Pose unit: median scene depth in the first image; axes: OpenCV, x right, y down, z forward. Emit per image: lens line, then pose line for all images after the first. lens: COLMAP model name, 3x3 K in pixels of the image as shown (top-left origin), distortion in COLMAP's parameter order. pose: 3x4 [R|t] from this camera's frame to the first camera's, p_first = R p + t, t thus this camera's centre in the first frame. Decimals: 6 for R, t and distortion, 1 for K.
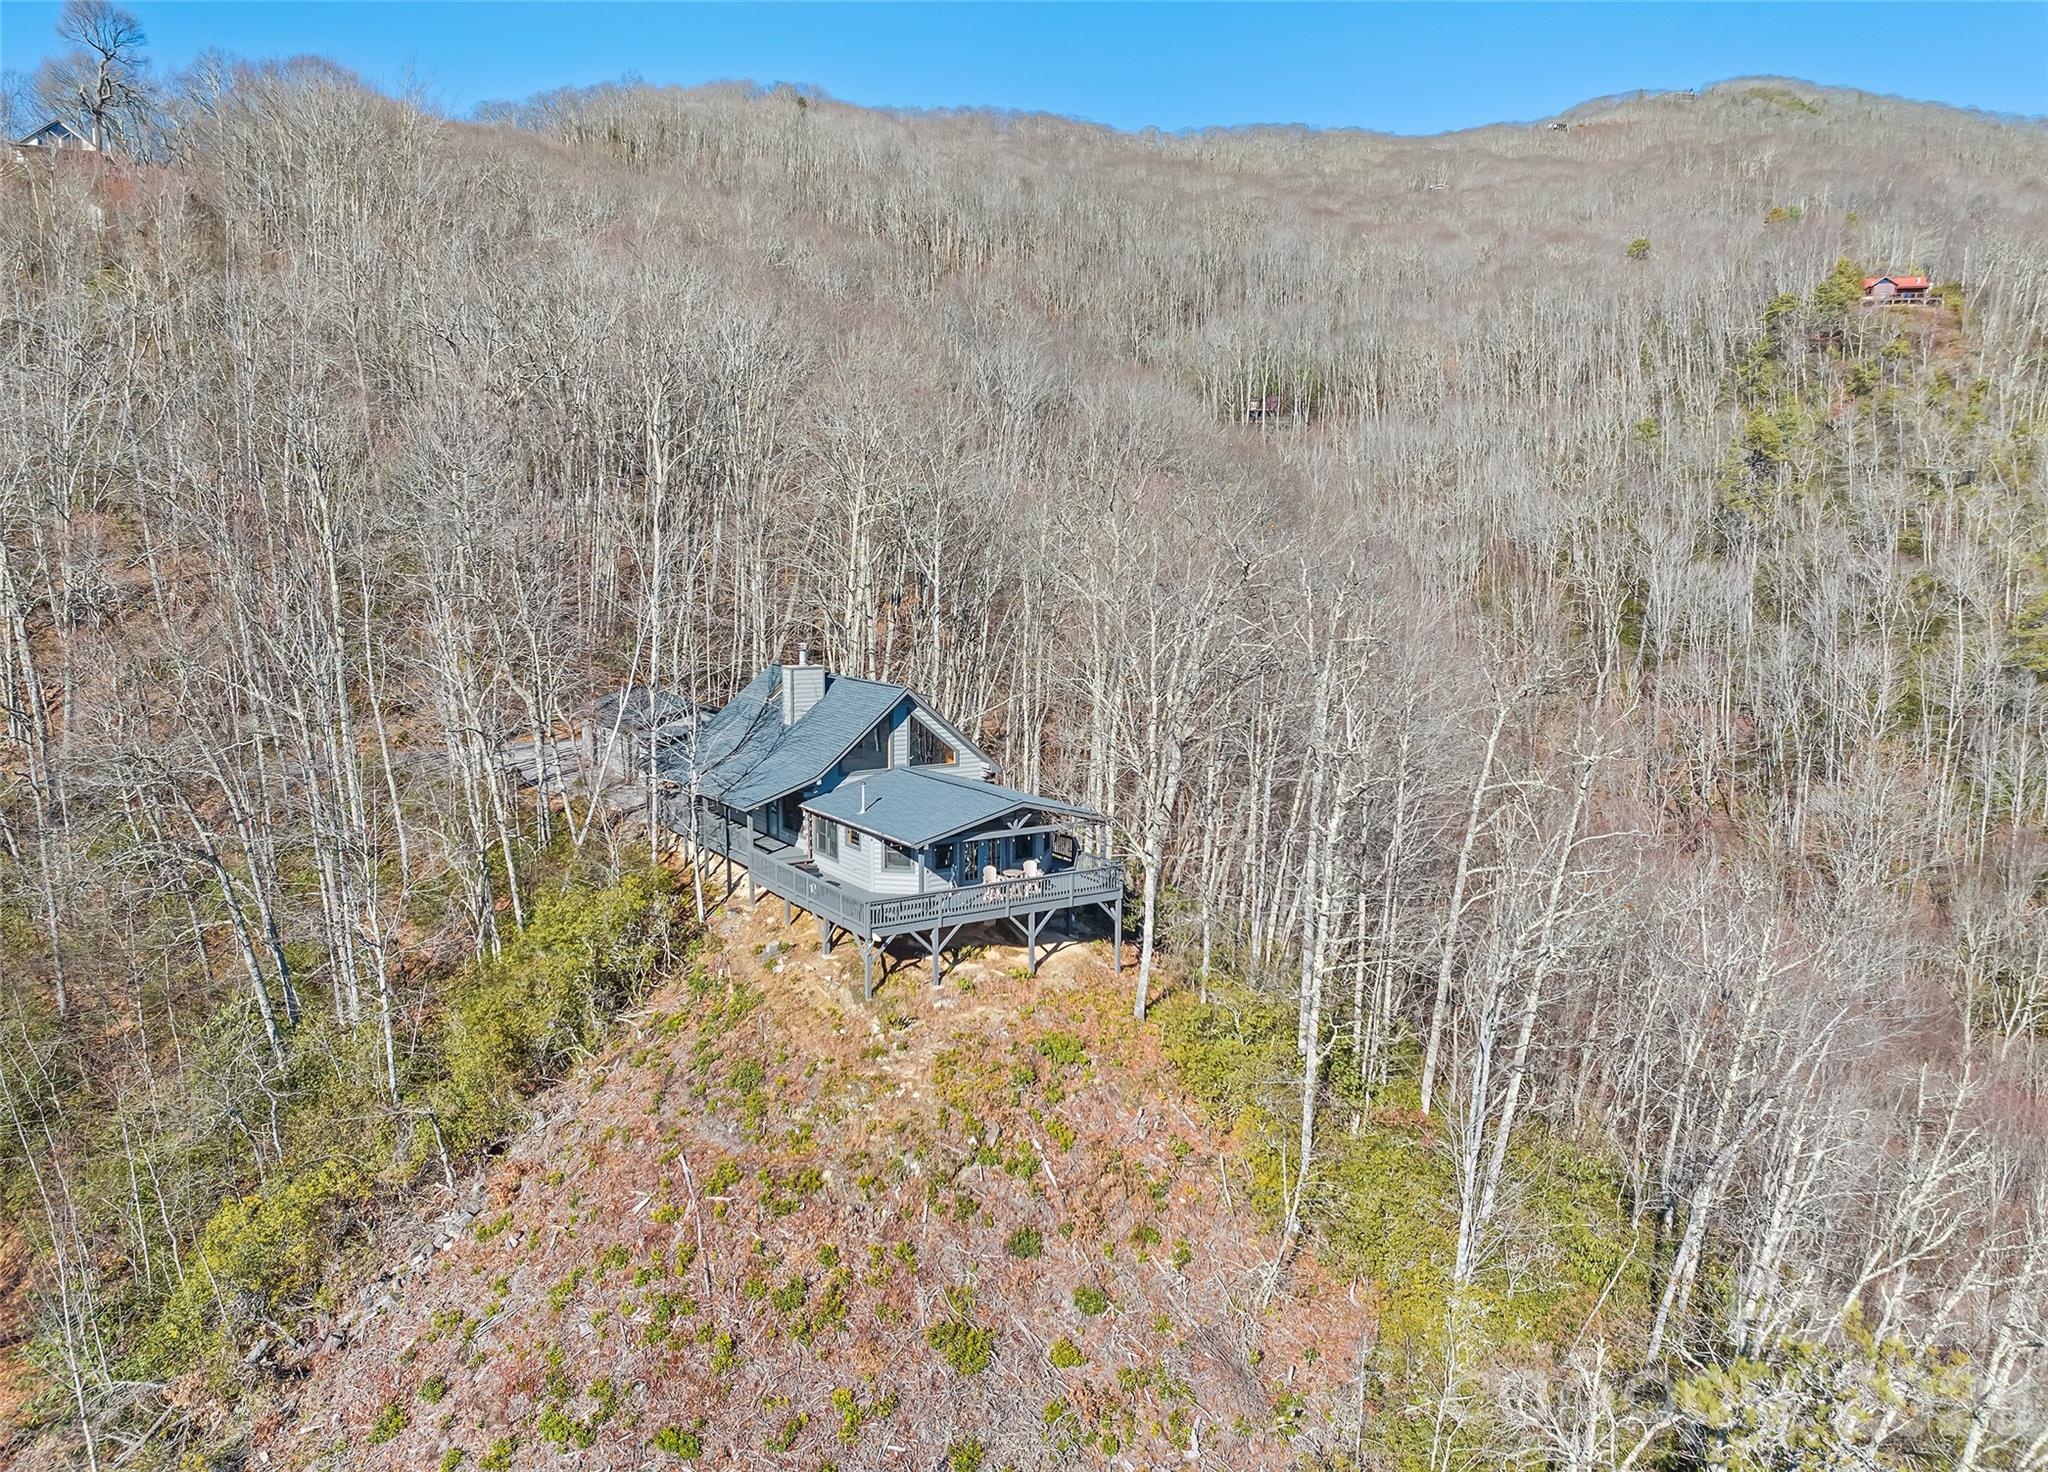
lens RADIAL K [[1445.9, 0, 1030.1], [0, 1445.9, 739.9], [0, 0, 1]] dist [-0.003726, -0.001727]
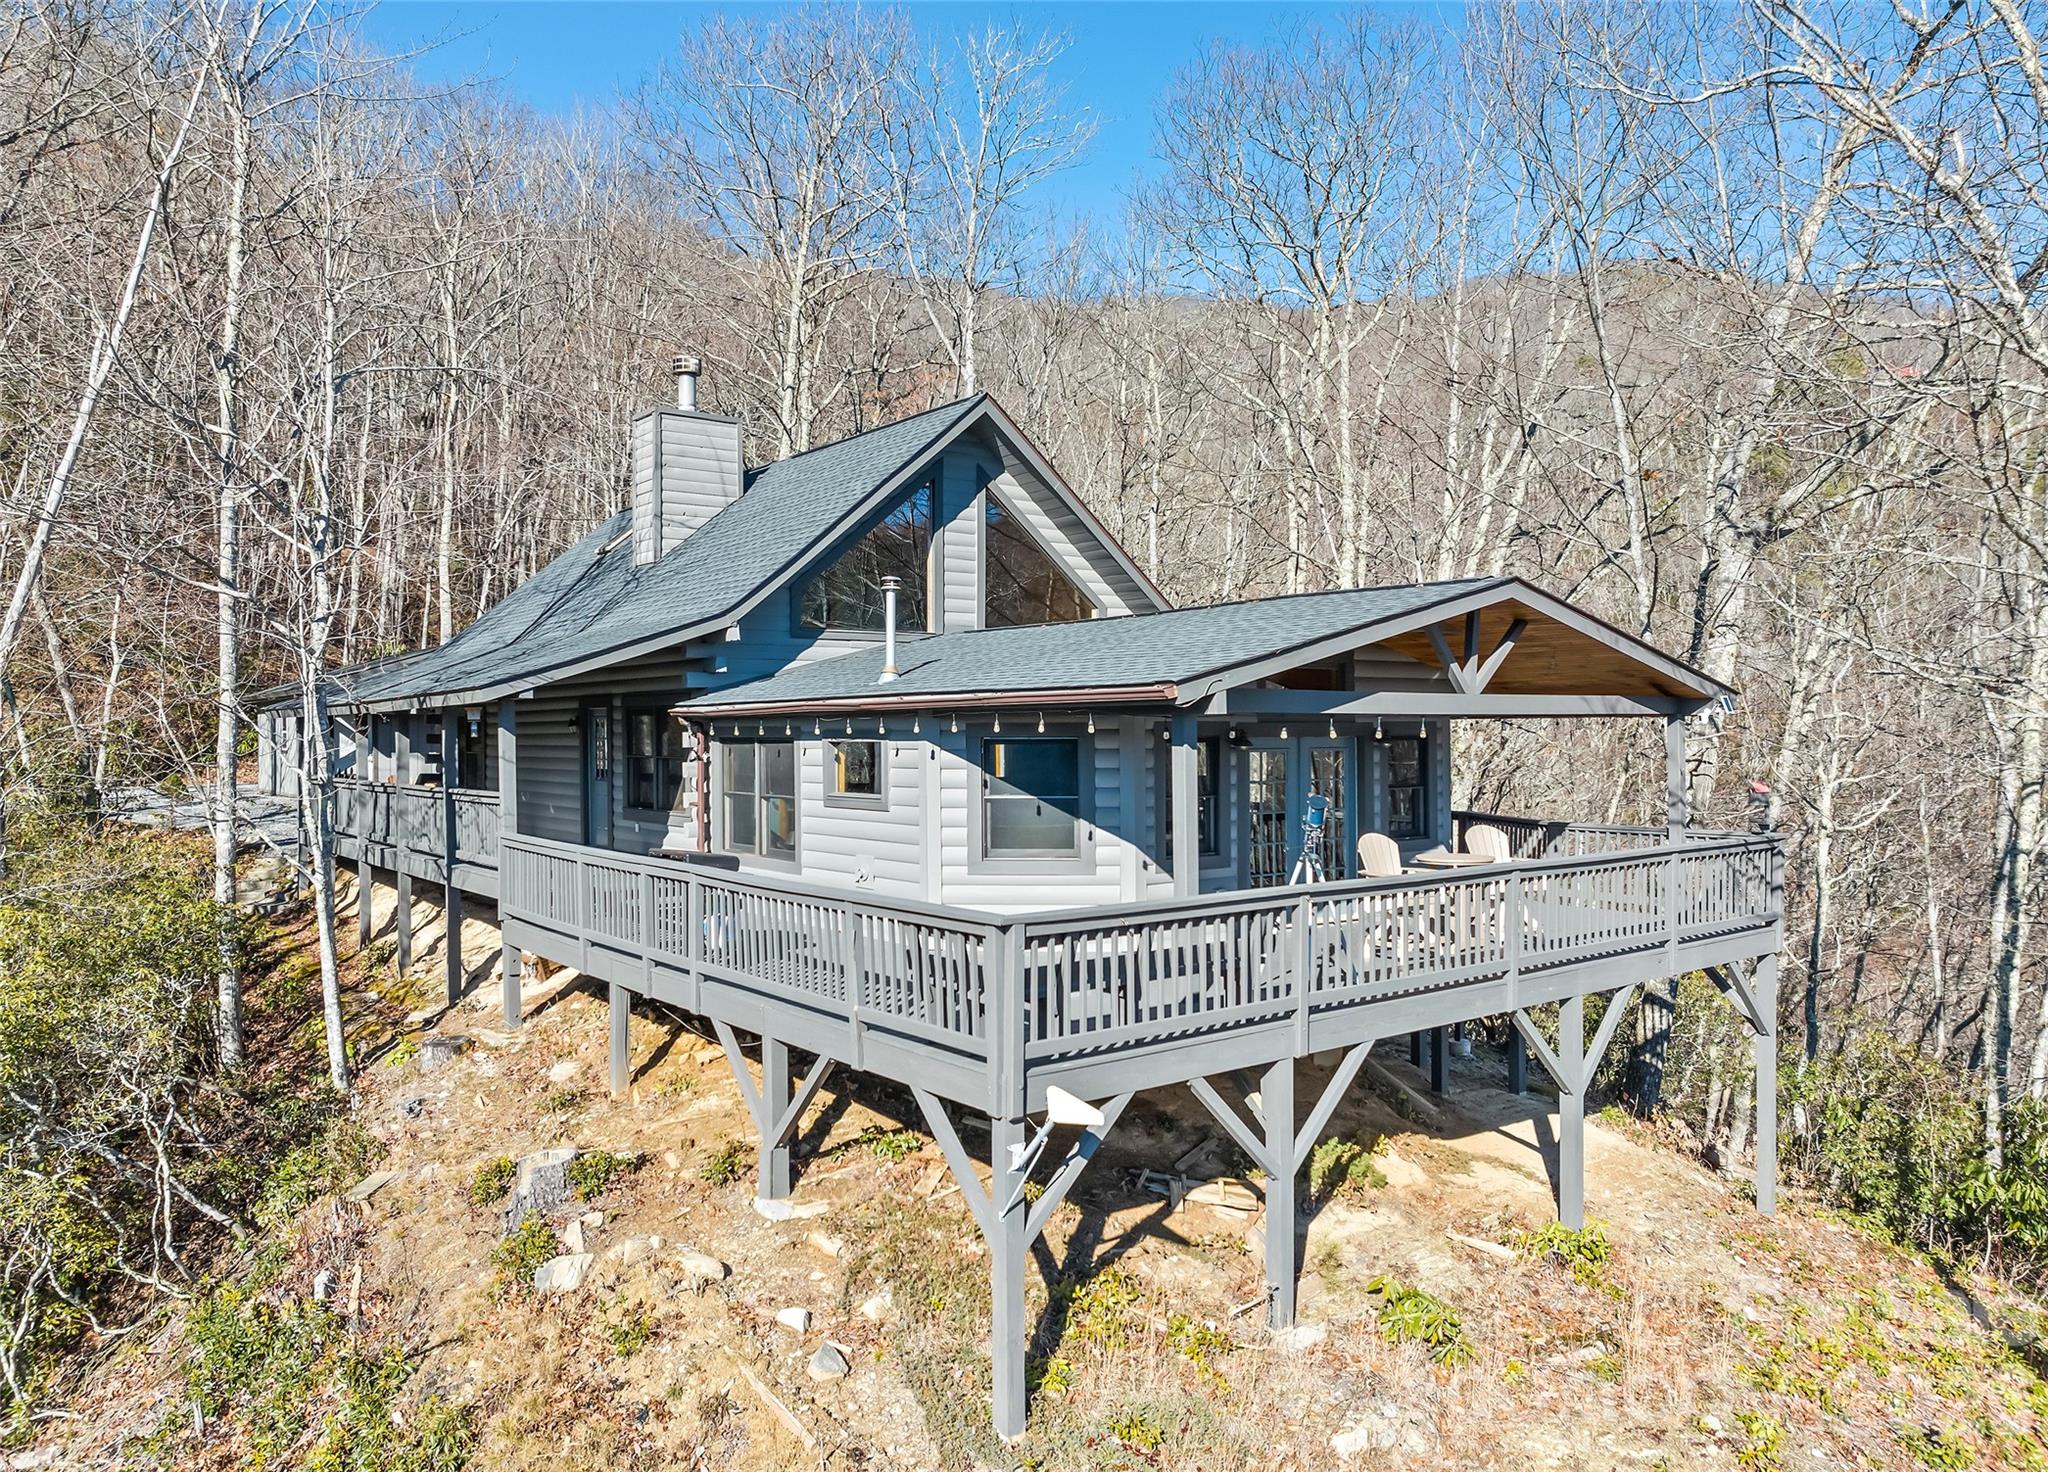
lens RADIAL K [[1445.9, 0, 1017.4], [0, 1445.9, 727.5], [0, 0, 1]] dist [-0.003726, -0.001727]
pose [[0.997712, -0.015790, 0.065735, -0.110117], [0.024590, 0.990498, -0.135308, 0.100384], [-0.062974, 0.136615, 0.988621, 0.717721]]
